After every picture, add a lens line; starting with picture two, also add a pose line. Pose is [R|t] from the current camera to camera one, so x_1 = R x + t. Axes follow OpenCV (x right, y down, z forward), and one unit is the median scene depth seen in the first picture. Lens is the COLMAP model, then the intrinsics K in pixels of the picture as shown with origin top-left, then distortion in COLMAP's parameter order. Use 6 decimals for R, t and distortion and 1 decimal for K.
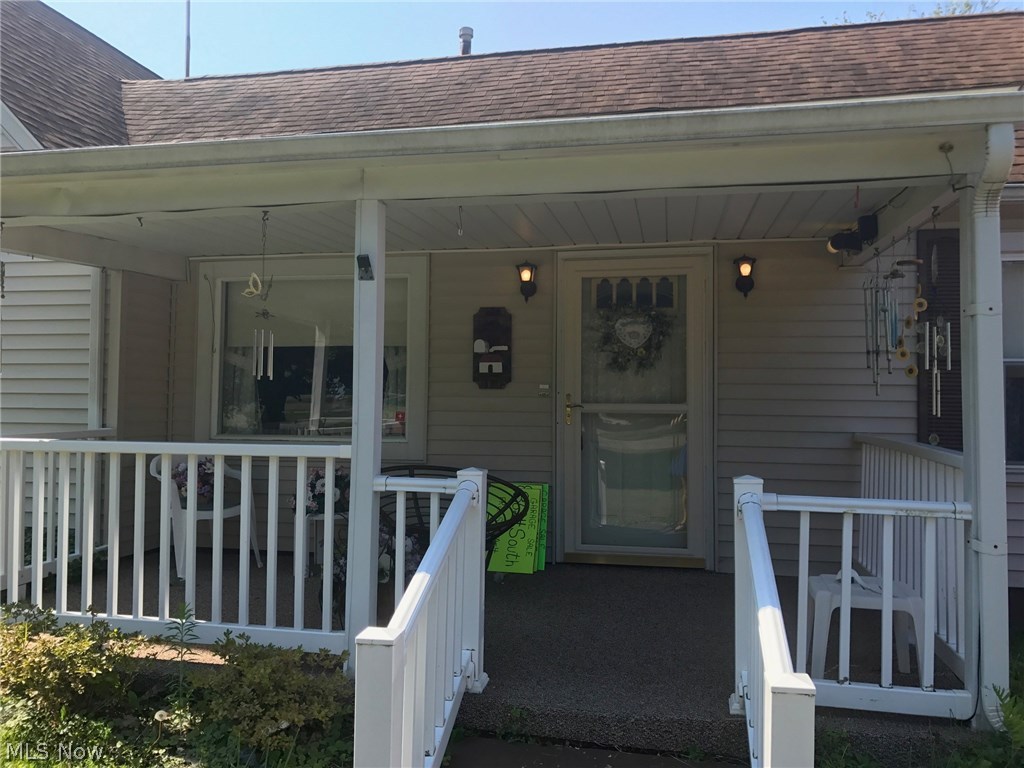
lens RADIAL K [[849.6, 0, 514.8], [0, 849.6, 384.8], [0, 0, 1]] dist [0.018116, 0.001373]
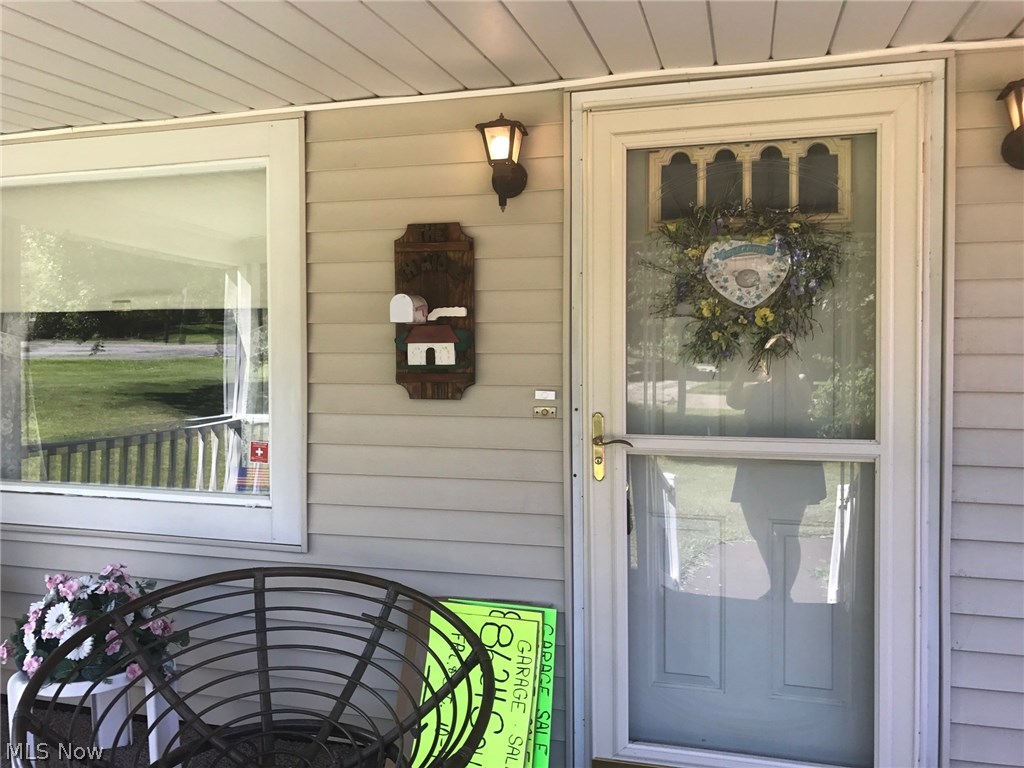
lens RADIAL K [[849.6, 0, 517.8], [0, 849.6, 383.6], [0, 0, 1]] dist [0.018116, 0.001373]
pose [[0.997311, -0.007663, -0.072889, 0.053266], [0.011316, 0.998693, 0.049835, -0.027164], [0.072412, -0.050525, 0.996094, 0.547558]]
